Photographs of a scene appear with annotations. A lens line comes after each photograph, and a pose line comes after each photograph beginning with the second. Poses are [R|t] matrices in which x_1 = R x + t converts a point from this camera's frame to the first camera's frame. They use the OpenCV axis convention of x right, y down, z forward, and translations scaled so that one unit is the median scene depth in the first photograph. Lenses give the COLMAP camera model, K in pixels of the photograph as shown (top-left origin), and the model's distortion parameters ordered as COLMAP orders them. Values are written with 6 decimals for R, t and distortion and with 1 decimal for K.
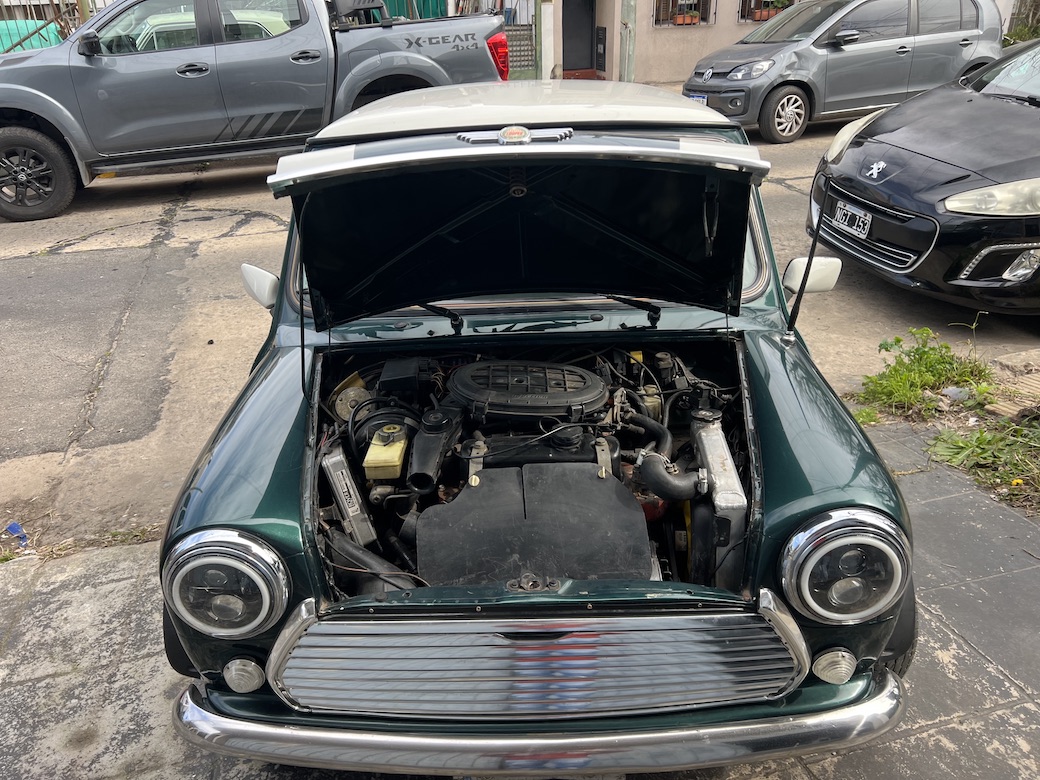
lens RADIAL K [[795.8, 0, 501.8], [0, 795.8, 386.7], [0, 0, 1]] dist [0.023162, -0.000650]
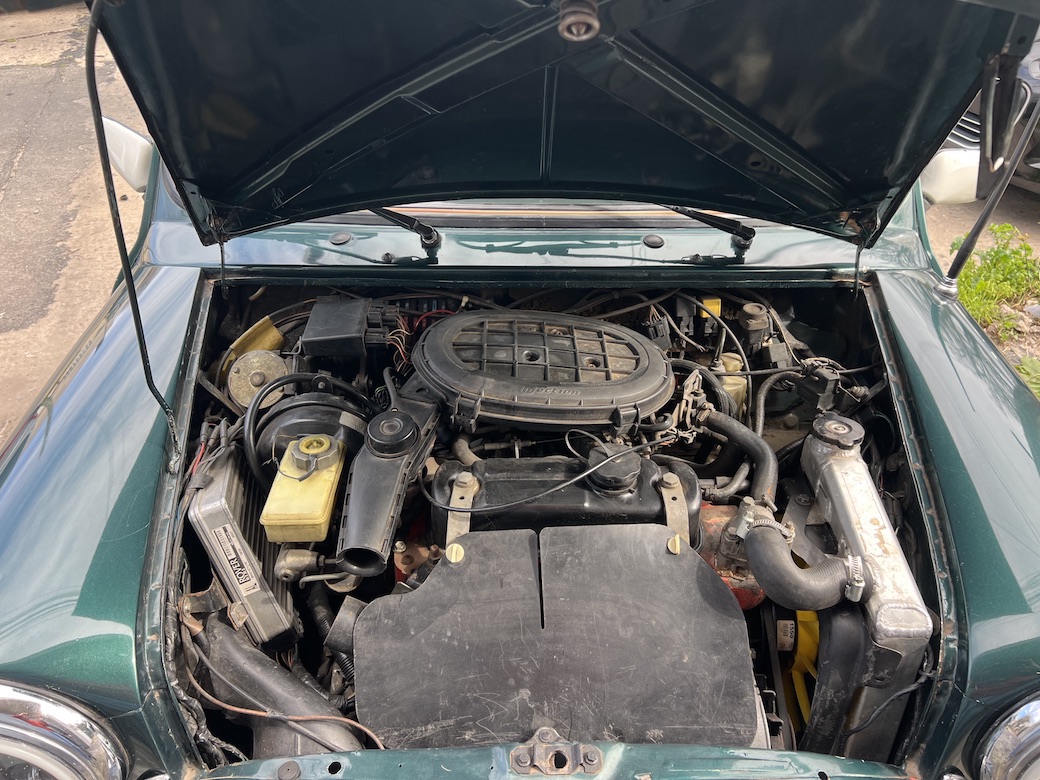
lens RADIAL K [[801.8, 0, 520.0], [0, 801.8, 390.0], [0, 0, 1]] dist [0.009967, -0.006879]
pose [[0.997934, 0.026922, 0.058336, -0.023078], [-0.037757, 0.980386, 0.193437, -0.104225], [-0.051984, -0.195240, 0.979377, 0.413126]]
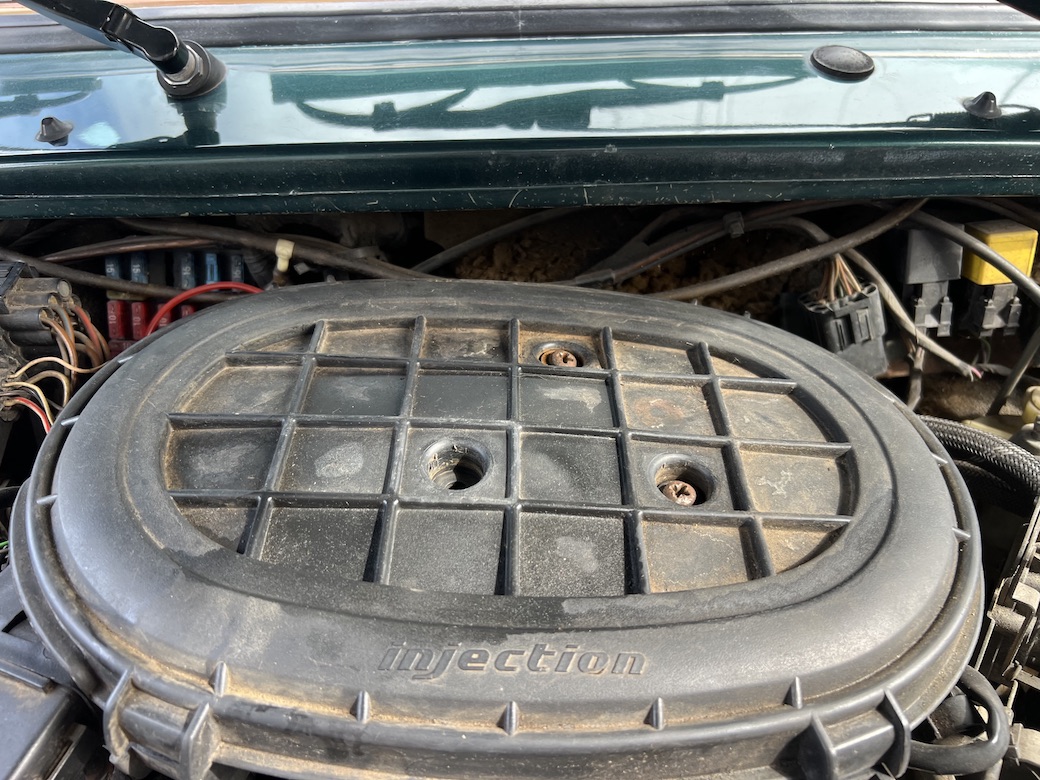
lens RADIAL K [[801.8, 0, 520.0], [0, 801.8, 390.0], [0, 0, 1]] dist [0.009967, -0.006879]
pose [[0.999614, 0.003898, 0.027520, 0.031072], [-0.011343, 0.961132, 0.275855, -0.070327], [-0.025375, -0.276061, 0.960805, 0.883659]]
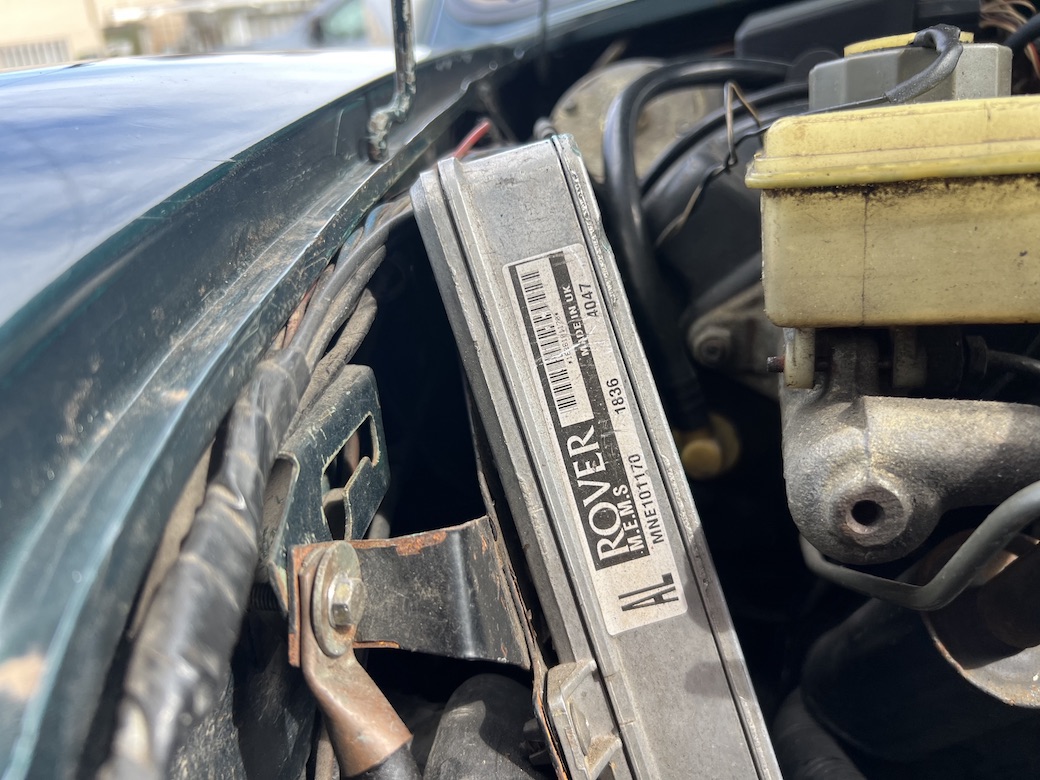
lens RADIAL K [[801.8, 0, 520.0], [0, 801.8, 390.0], [0, 0, 1]] dist [0.009967, -0.006879]
pose [[0.956869, 0.042422, -0.287405, -0.159571], [-0.062500, 0.996176, -0.061044, 0.125696], [0.283717, 0.076374, 0.955862, 0.826723]]
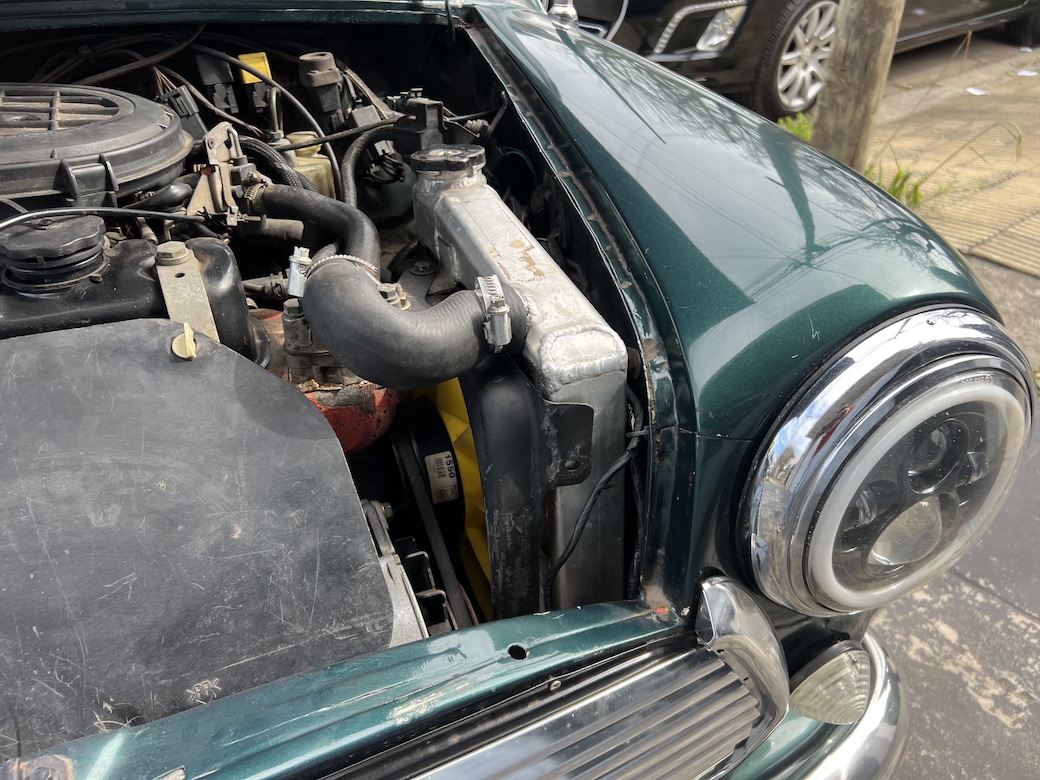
lens RADIAL K [[801.8, 0, 520.0], [0, 801.8, 390.0], [0, 0, 1]] dist [0.009967, -0.006879]
pose [[0.902160, -0.197134, 0.383726, 0.110578], [0.132027, 0.972974, 0.189450, 0.077036], [-0.410703, -0.120252, 0.903805, 0.602448]]
